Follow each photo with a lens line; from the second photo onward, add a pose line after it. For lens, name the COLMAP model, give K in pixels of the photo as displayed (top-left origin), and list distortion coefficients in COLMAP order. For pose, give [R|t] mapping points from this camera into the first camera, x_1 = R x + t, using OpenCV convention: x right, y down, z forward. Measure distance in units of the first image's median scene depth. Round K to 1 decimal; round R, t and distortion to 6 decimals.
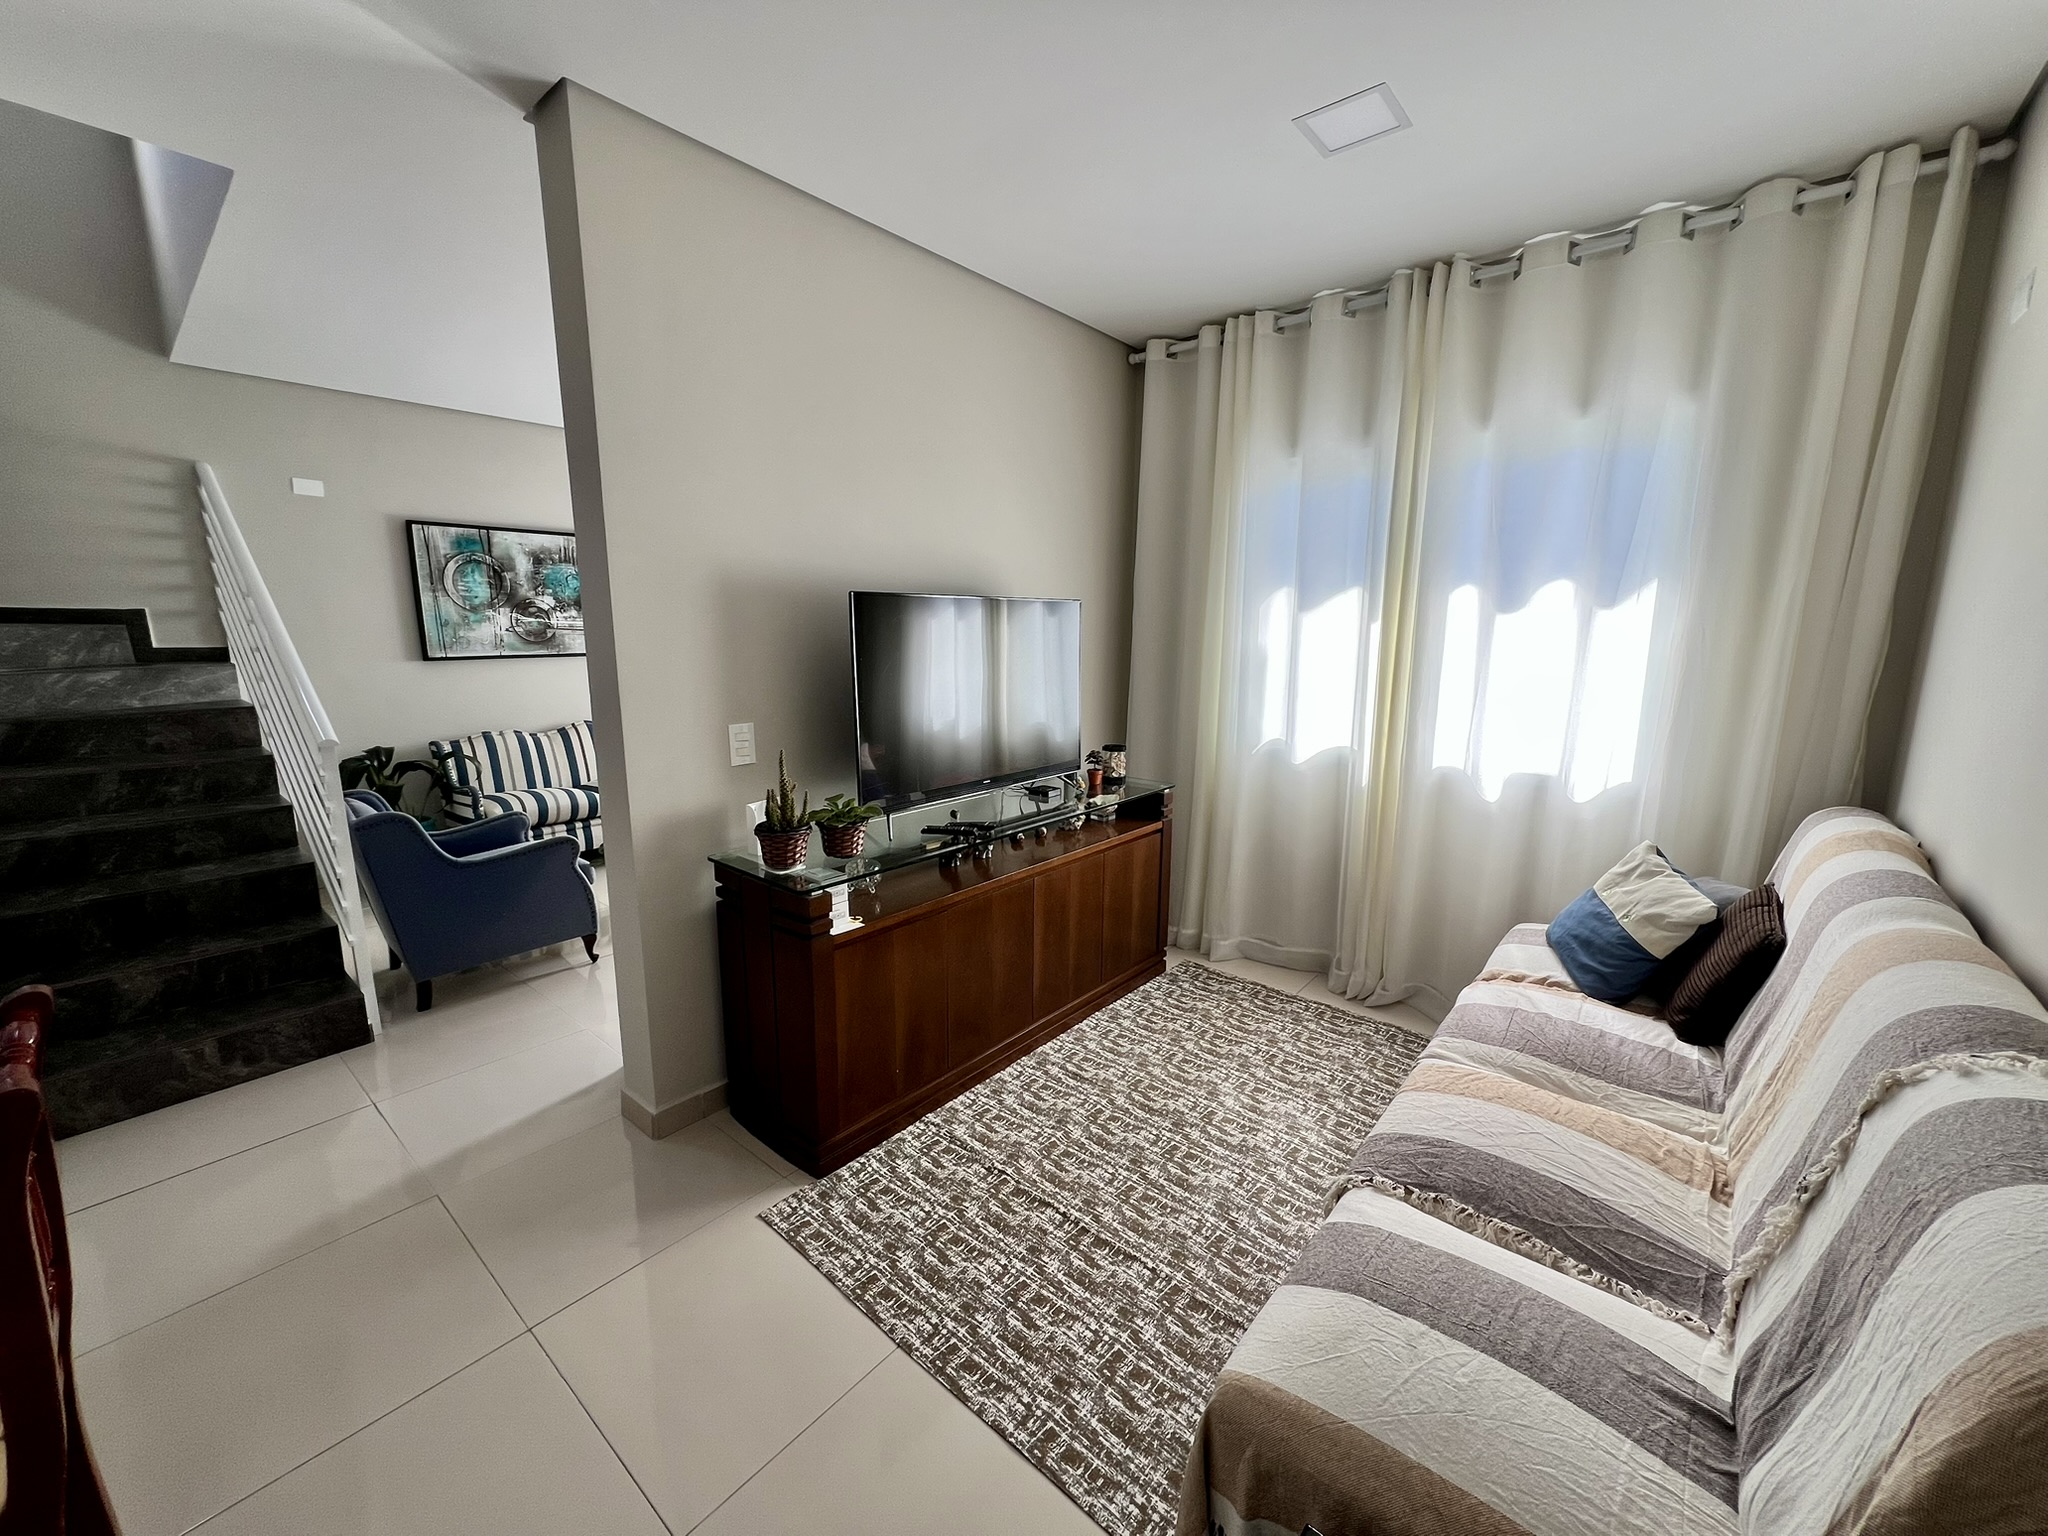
lens RADIAL K [[815.1, 0, 1014.1], [0, 815.1, 779.4], [0, 0, 1]] dist [-0.000290, -0.000619]
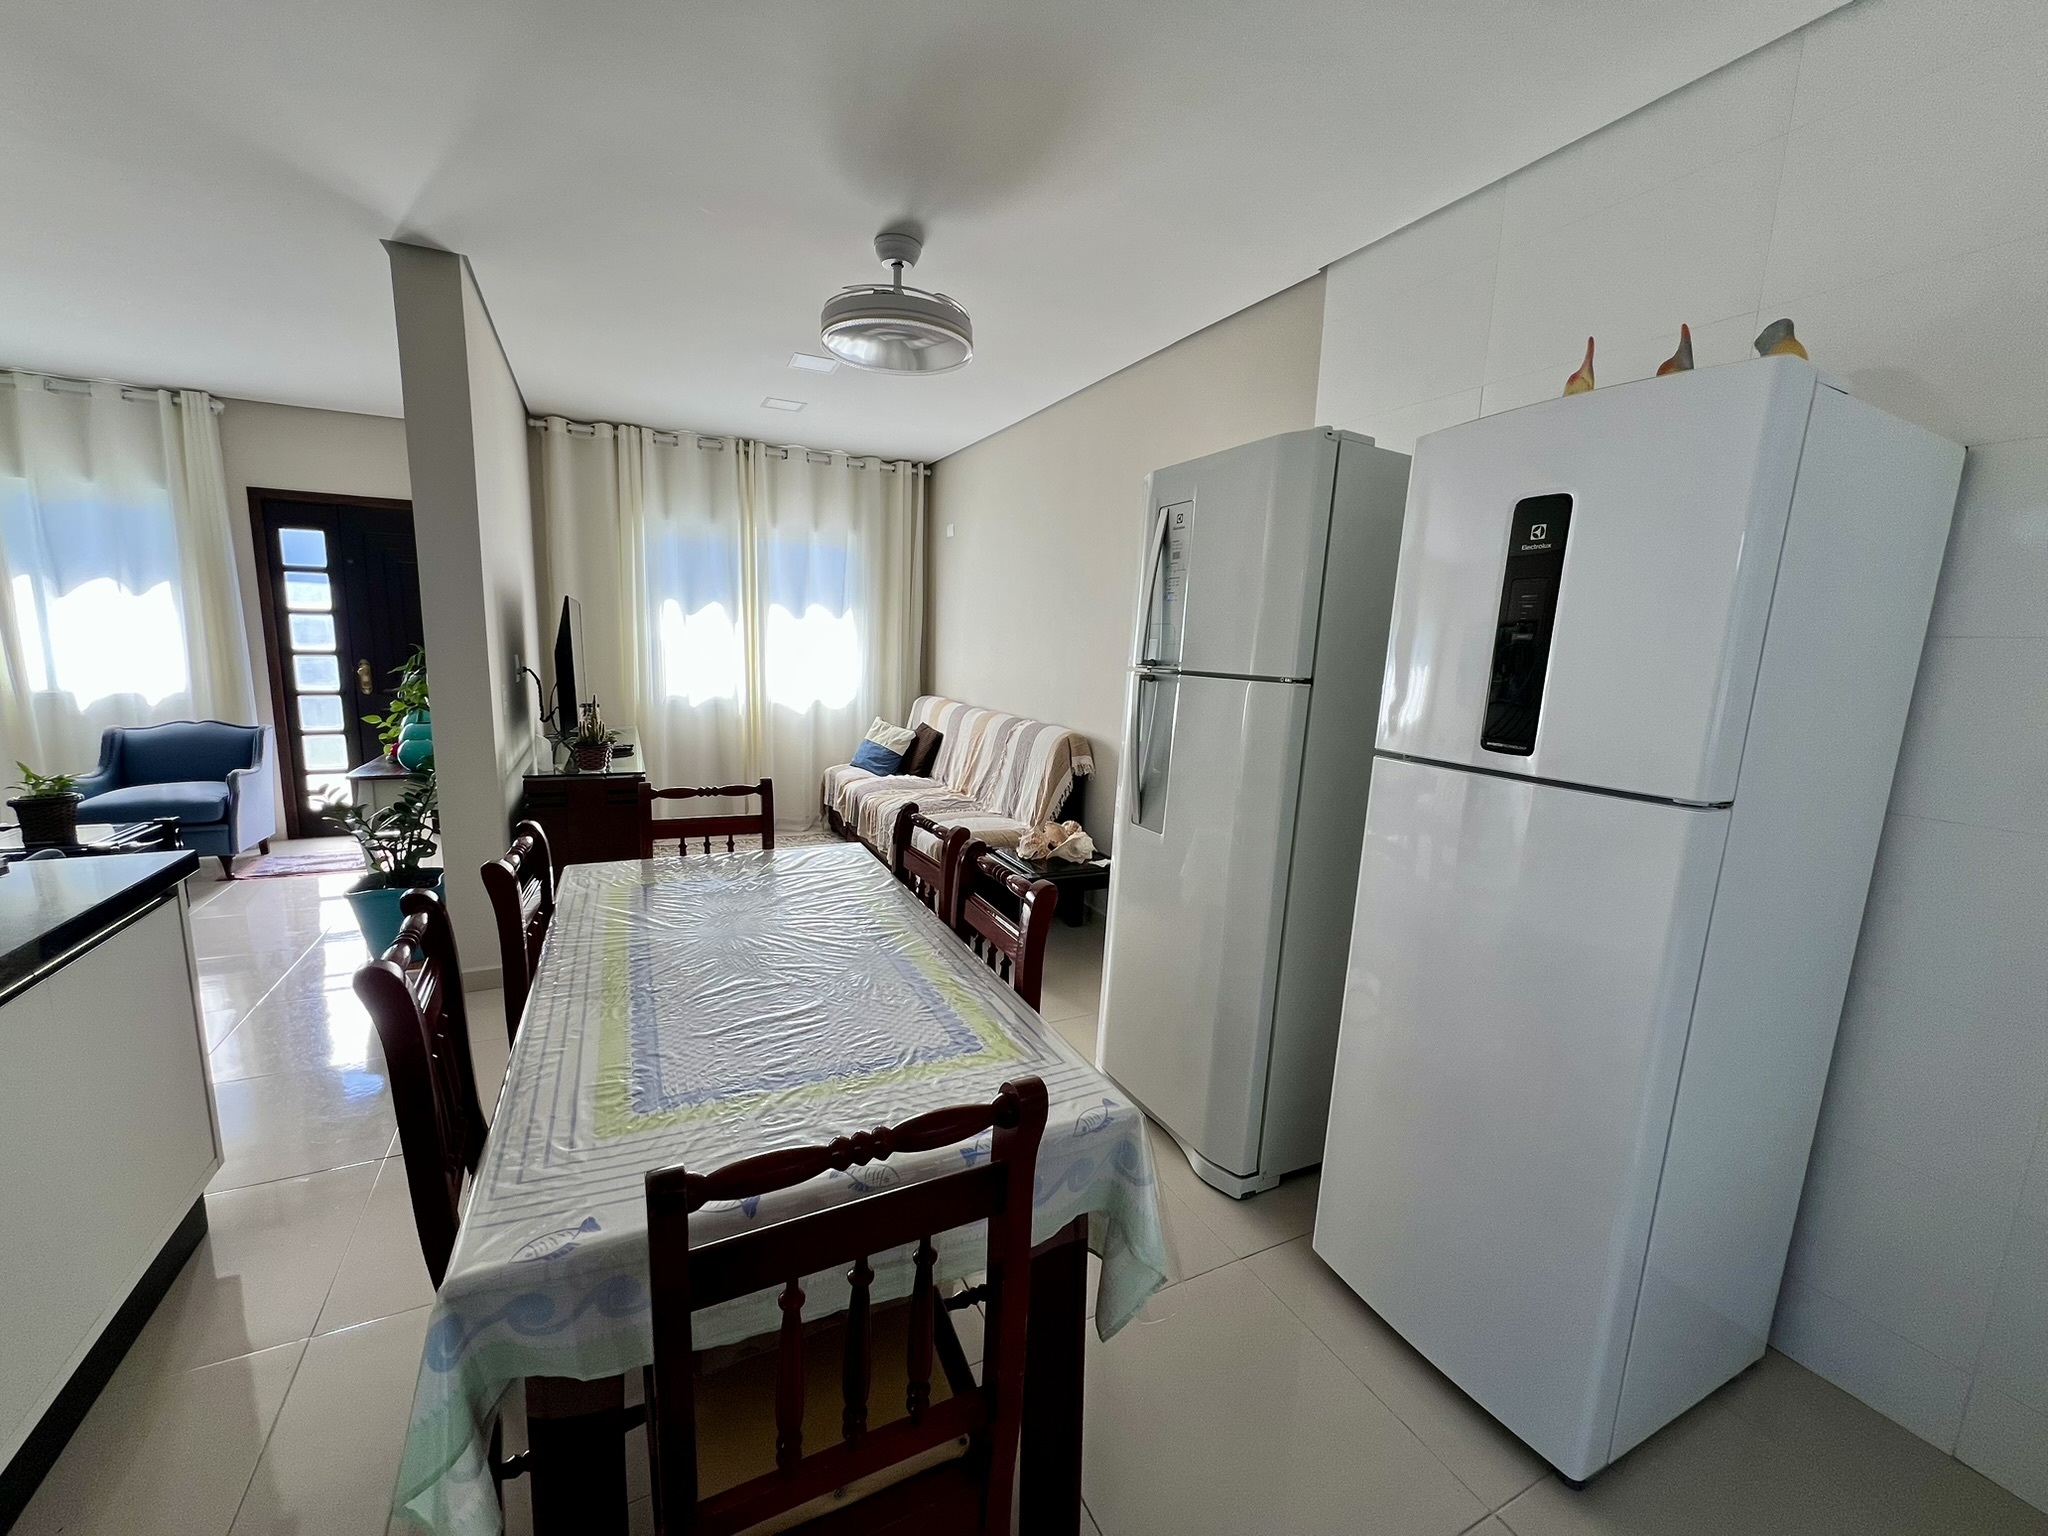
lens RADIAL K [[815.1, 0, 1028.4], [0, 815.1, 766.2], [0, 0, 1]] dist [-0.000290, -0.000619]
pose [[0.383676, -0.137859, 0.913120, -0.646000], [0.145248, 0.985496, 0.087755, 0.037608], [-0.911974, 0.098959, 0.398135, -0.179854]]
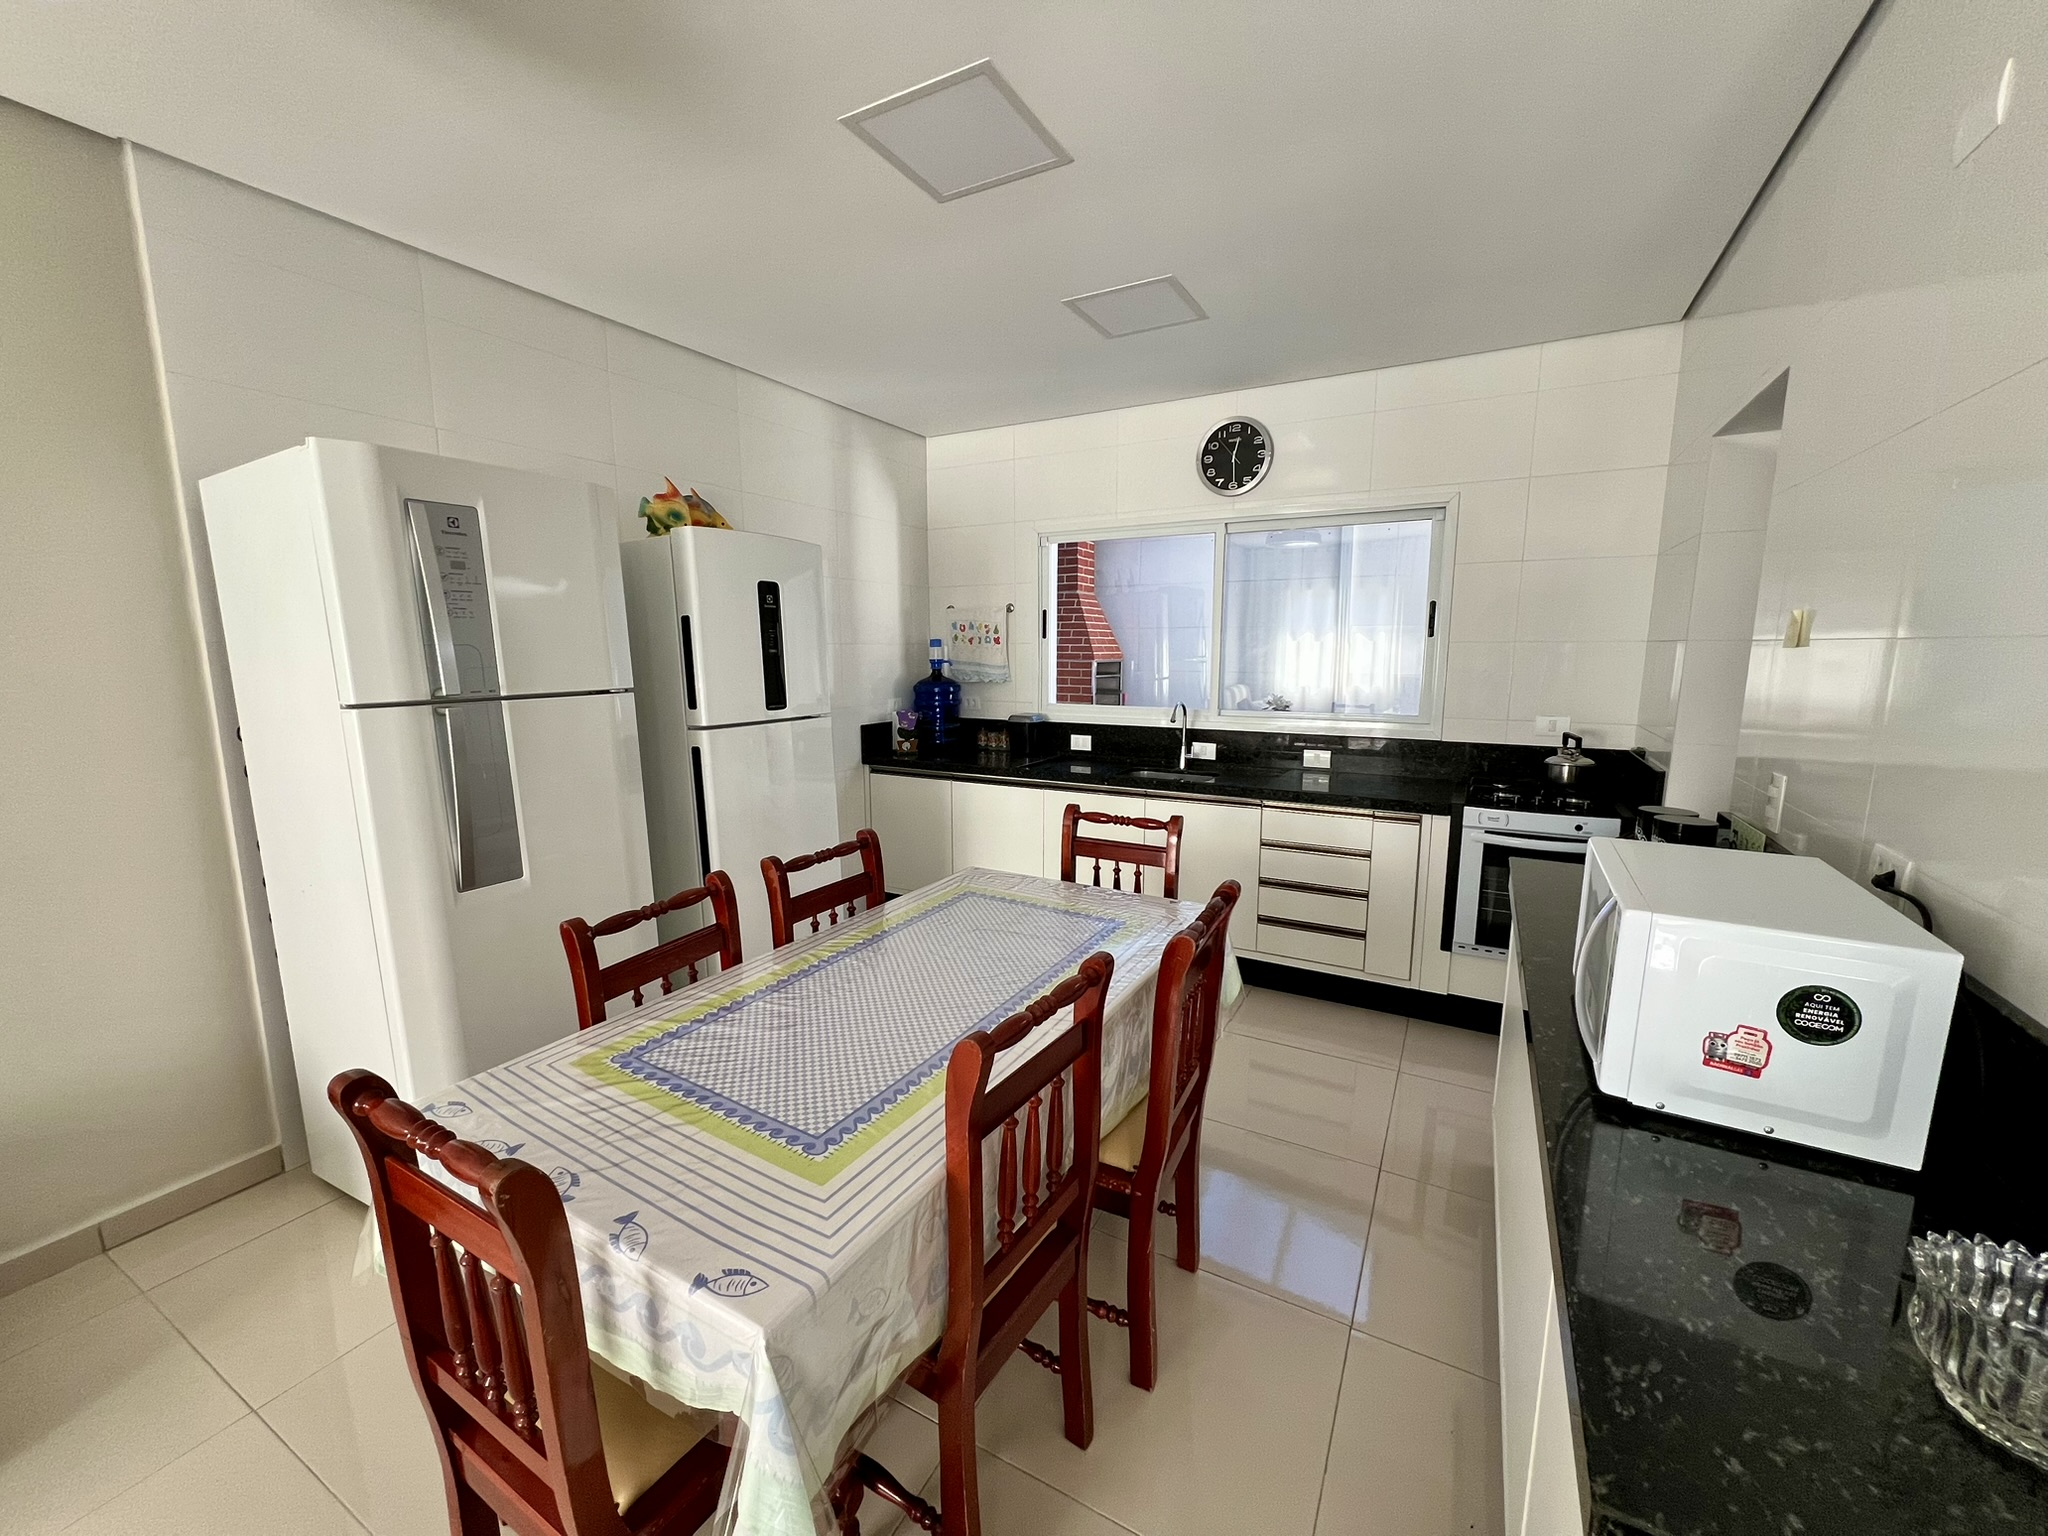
lens RADIAL K [[815.1, 0, 1019.0], [0, 815.1, 765.1], [0, 0, 1]] dist [-0.000290, -0.000619]
pose [[-0.980484, 0.025580, -0.194927, -0.353318], [-0.039927, 0.944928, 0.324835, -0.079520], [0.192501, 0.326278, -0.925465, 0.387443]]
